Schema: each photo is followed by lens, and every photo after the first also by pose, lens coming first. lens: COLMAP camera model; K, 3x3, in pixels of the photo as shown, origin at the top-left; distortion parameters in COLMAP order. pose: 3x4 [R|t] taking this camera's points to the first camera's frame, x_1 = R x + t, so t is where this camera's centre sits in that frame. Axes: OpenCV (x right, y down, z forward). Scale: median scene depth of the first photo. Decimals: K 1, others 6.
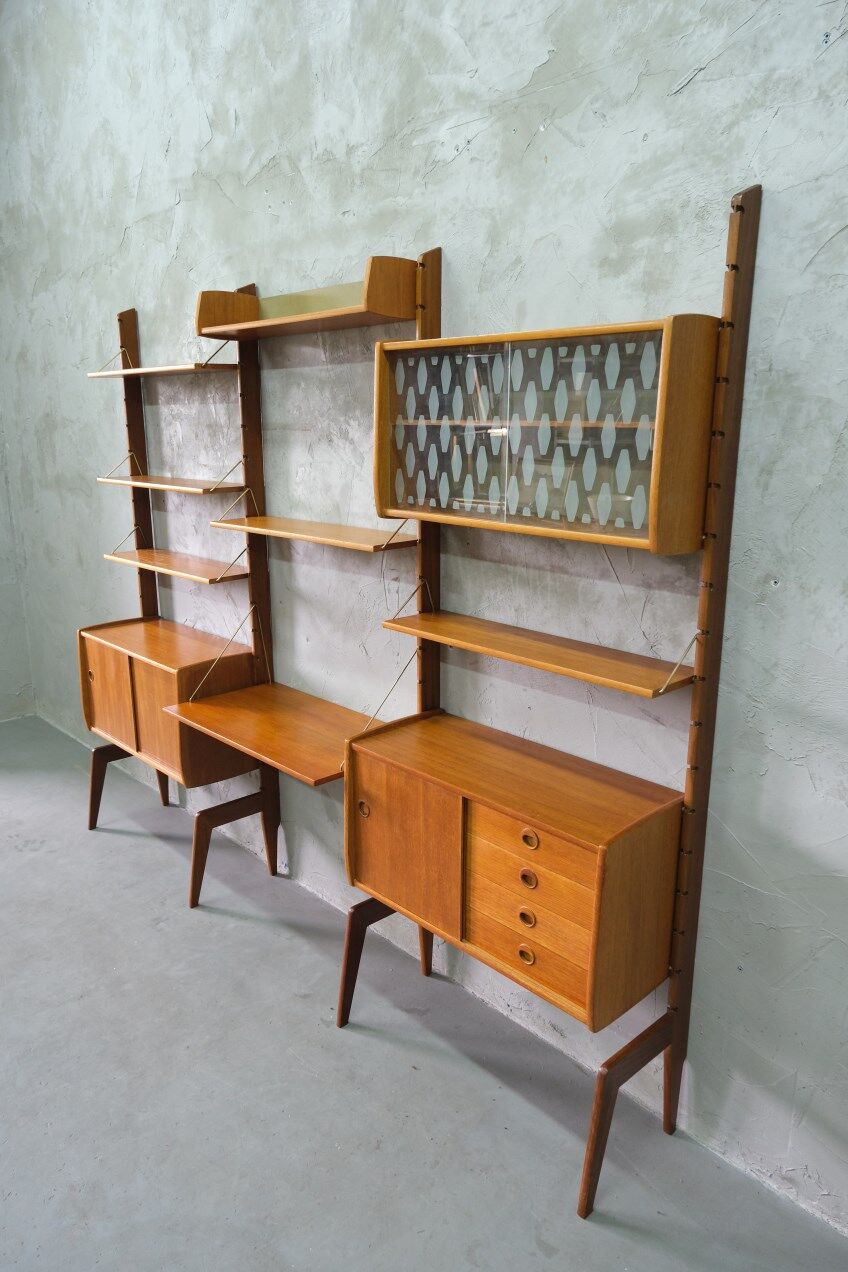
lens RADIAL K [[859.4, 0, 427.7], [0, 859.4, 635.6], [0, 0, 1]] dist [-0.009165, 0.020288]
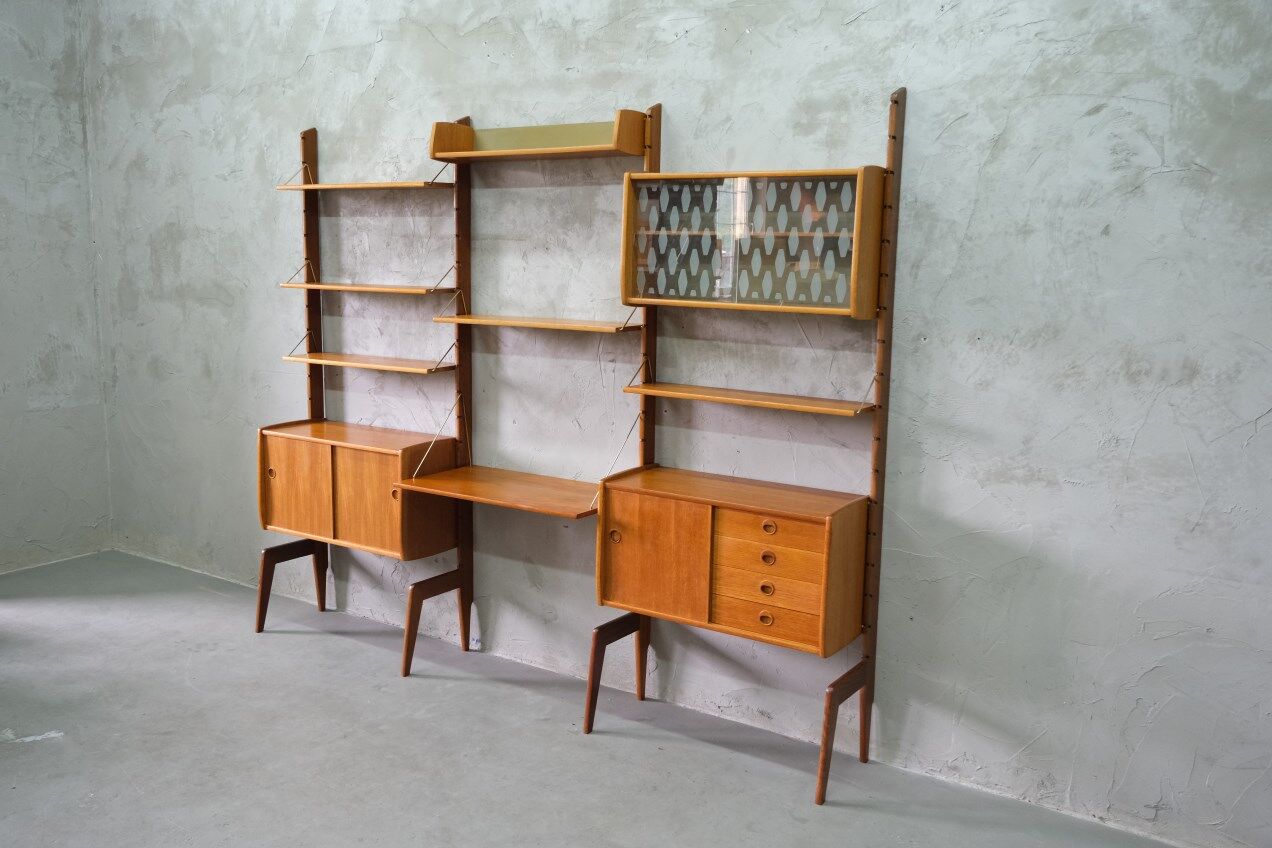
lens RADIAL K [[1082.0, 0, 630.8], [0, 1082.0, 419.1], [0, 0, 1]] dist [0.012180, -0.006703]
pose [[0.973727, -0.018639, 0.226954, -0.375854], [0.039455, 0.995380, -0.087532, 0.158279], [-0.224274, 0.094187, 0.969964, -0.506278]]
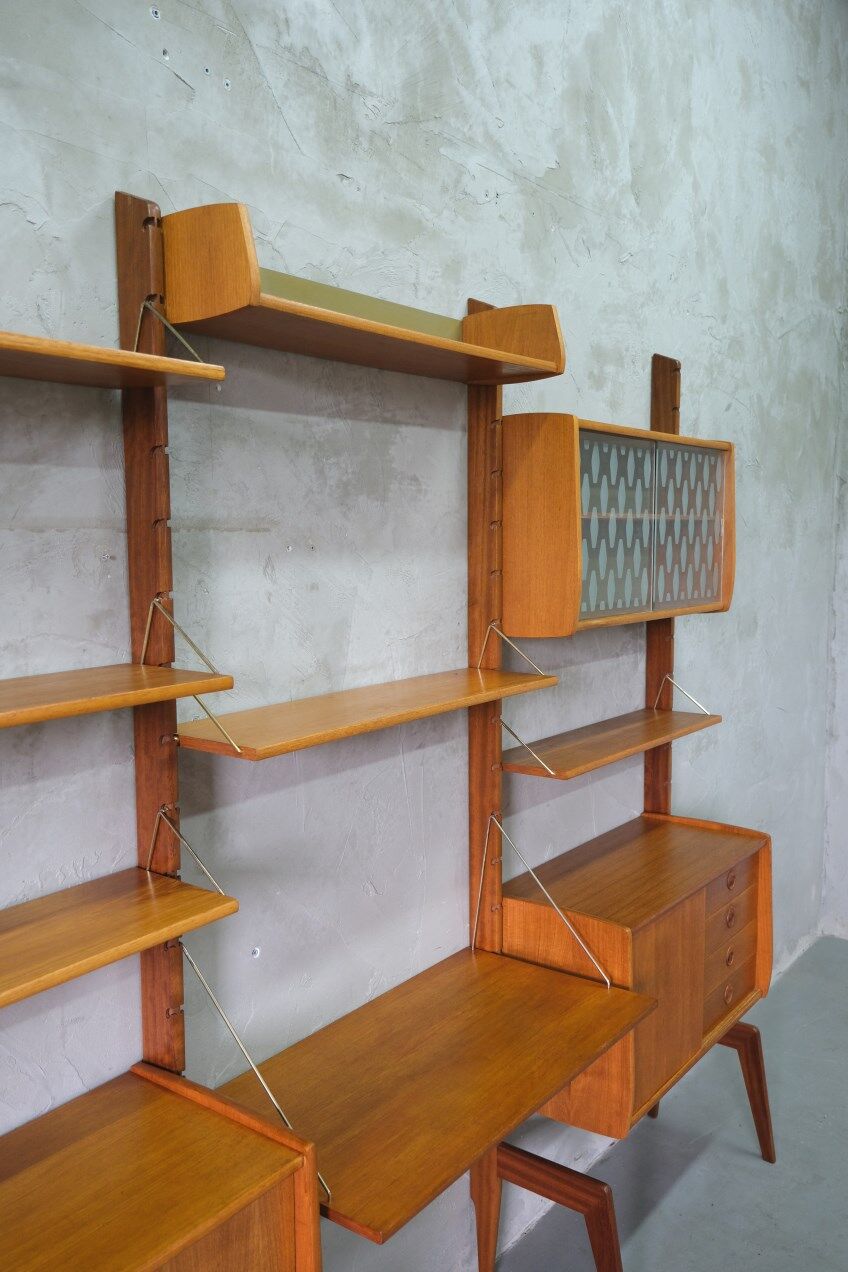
lens RADIAL K [[1059.3, 0, 429.4], [0, 1059.3, 636.3], [0, 0, 1]] dist [0.025220, 0.001518]
pose [[-0.156737, -0.100255, 0.982539, -0.871993], [0.246472, 0.959388, 0.137211, -0.268941], [-0.956392, 0.263675, -0.125662, 1.117547]]
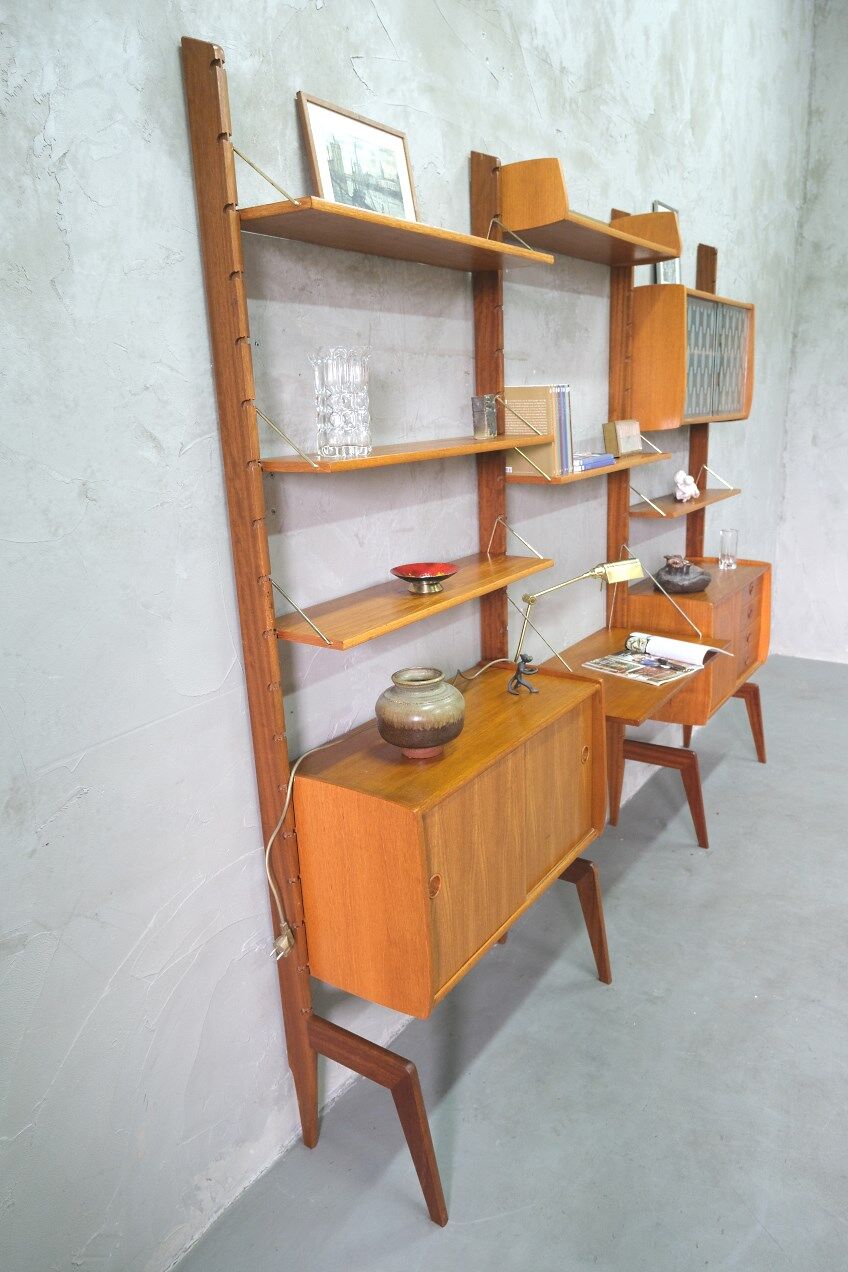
lens RADIAL K [[859.4, 0, 427.7], [0, 859.4, 635.6], [0, 0, 1]] dist [-0.009165, 0.020288]
pose [[-0.200841, -0.248046, 0.947700, -1.119053], [0.278598, 0.913003, 0.298007, -0.301818], [-0.939173, 0.323880, -0.114263, 1.426875]]
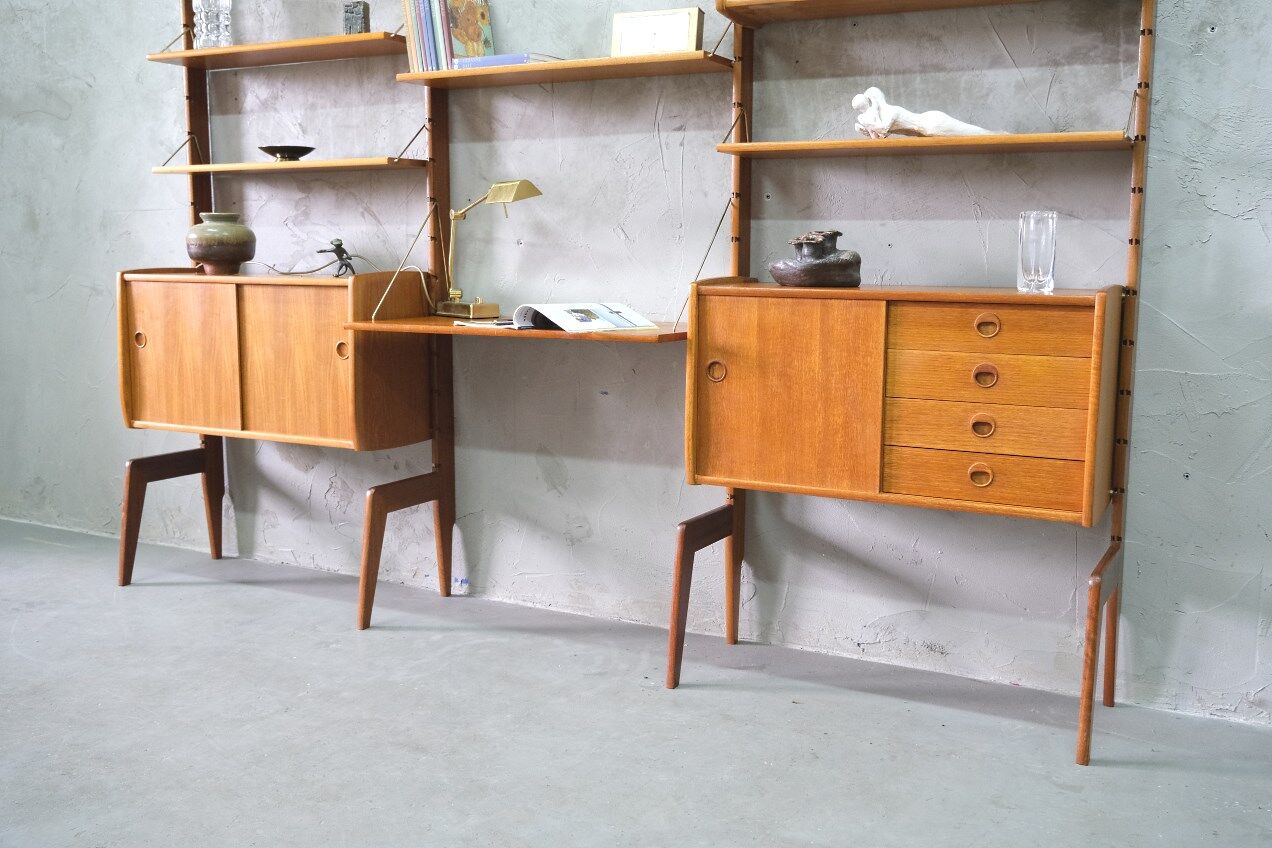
lens RADIAL K [[1209.3, 0, 634.6], [0, 1209.3, 416.7], [0, 0, 1]] dist [0.012427, -0.012268]
pose [[0.946007, -0.039134, 0.321775, -0.469217], [0.073846, 0.992601, -0.096387, 0.320365], [-0.315623, 0.114944, 0.941897, -0.021461]]
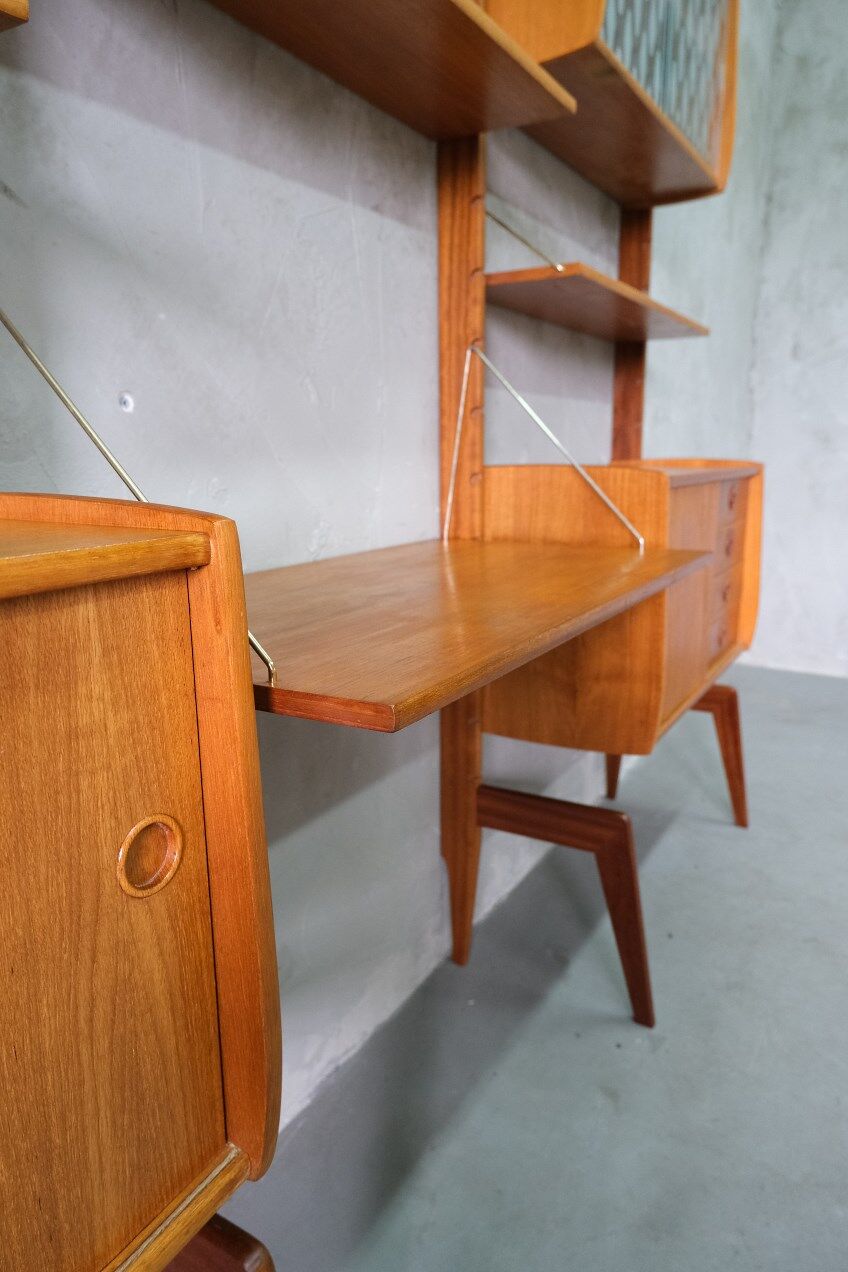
lens RADIAL K [[859.4, 0, 427.7], [0, 859.4, 635.6], [0, 0, 1]] dist [-0.009165, 0.020288]
pose [[-0.269880, -0.206425, 0.940507, -0.541886], [0.240185, 0.931443, 0.273358, 0.029406], [-0.932457, 0.299670, -0.201797, 1.181125]]
